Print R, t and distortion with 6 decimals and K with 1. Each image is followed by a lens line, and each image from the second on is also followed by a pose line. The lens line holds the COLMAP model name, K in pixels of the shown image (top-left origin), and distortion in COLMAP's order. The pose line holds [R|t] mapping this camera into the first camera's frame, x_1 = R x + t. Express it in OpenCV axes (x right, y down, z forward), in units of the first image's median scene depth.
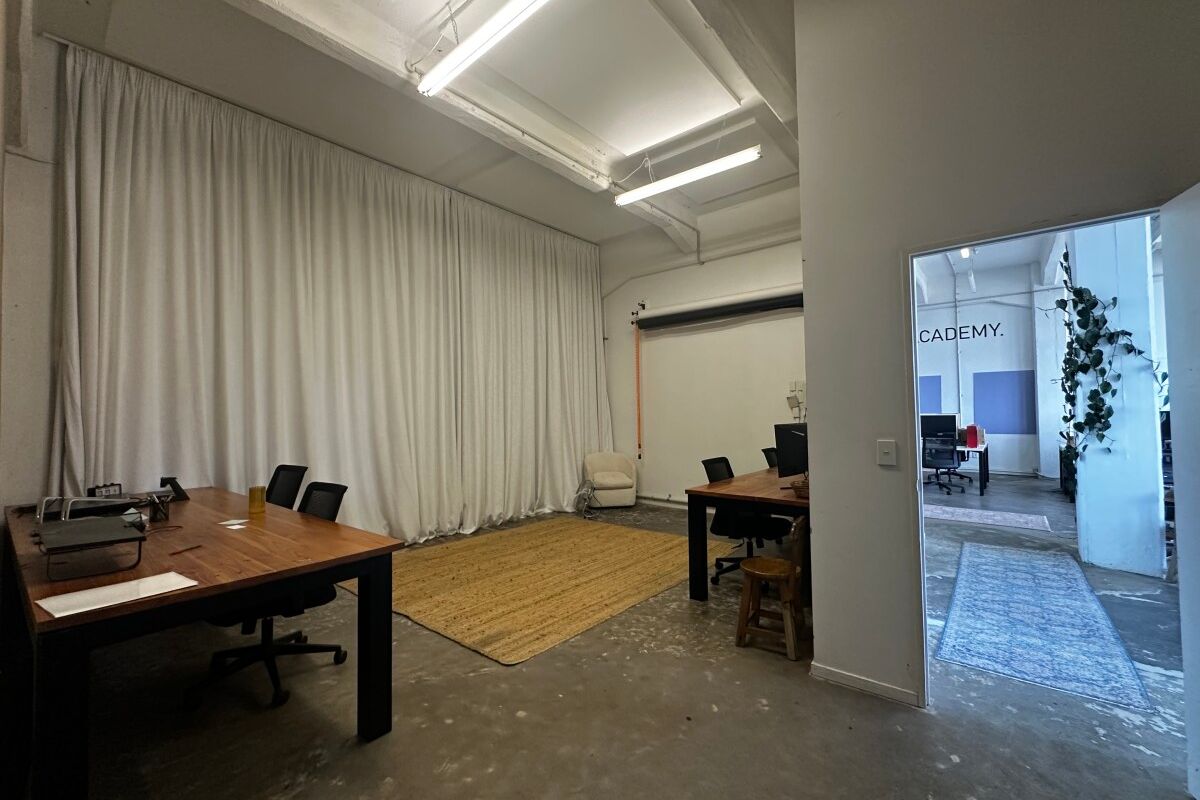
lens RADIAL K [[477.6, 0, 602.7], [0, 477.6, 400.7], [0, 0, 1]] dist [-0.005808, 0.000430]
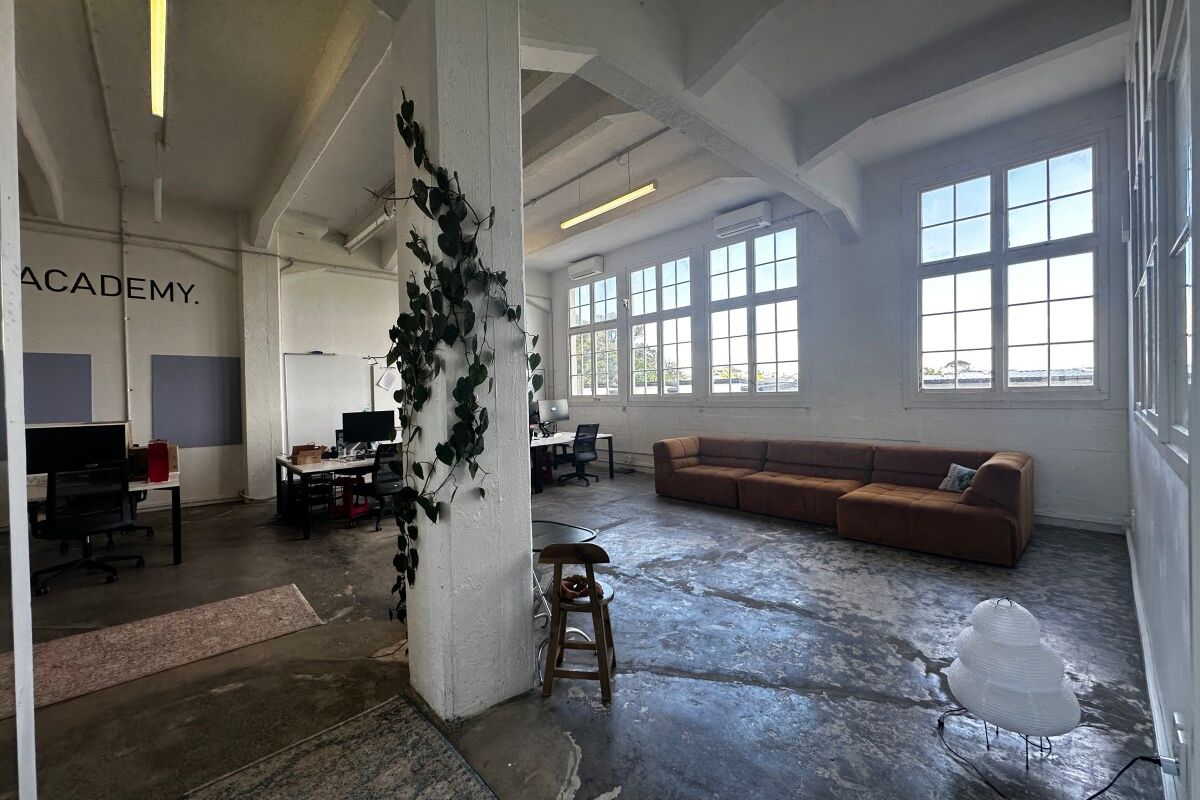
lens RADIAL K [[477.6, 0, 602.7], [0, 477.6, 400.7], [0, 0, 1]] dist [-0.005808, 0.000430]
pose [[0.122133, 0.003405, 0.992508, 0.286745], [-0.007331, 0.999970, -0.002529, 0.001184], [-0.992487, -0.006967, 0.122154, 0.417317]]
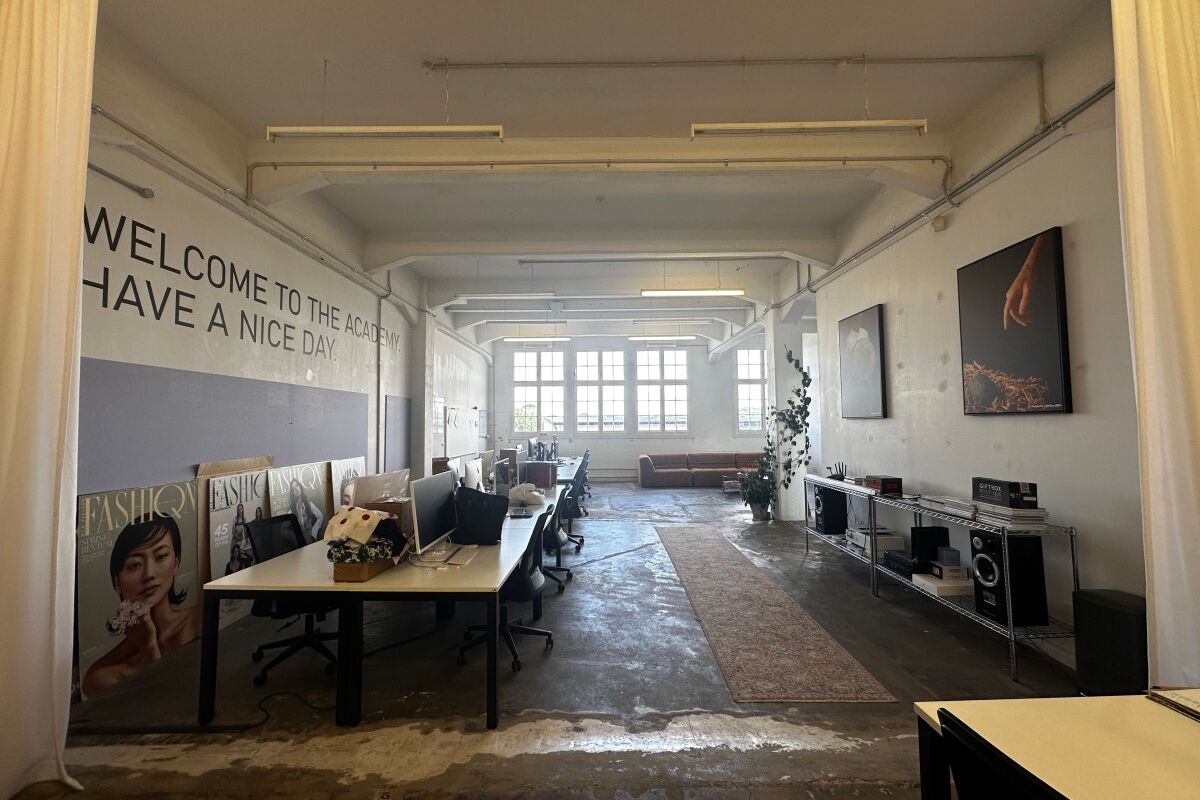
lens RADIAL K [[477.6, 0, 602.7], [0, 477.6, 400.7], [0, 0, 1]] dist [-0.005808, 0.000430]
pose [[-0.640701, 0.061995, 0.765283, 0.022015], [0.002229, 0.996881, -0.078891, 0.010297], [-0.767787, -0.048840, -0.638841, 1.568950]]
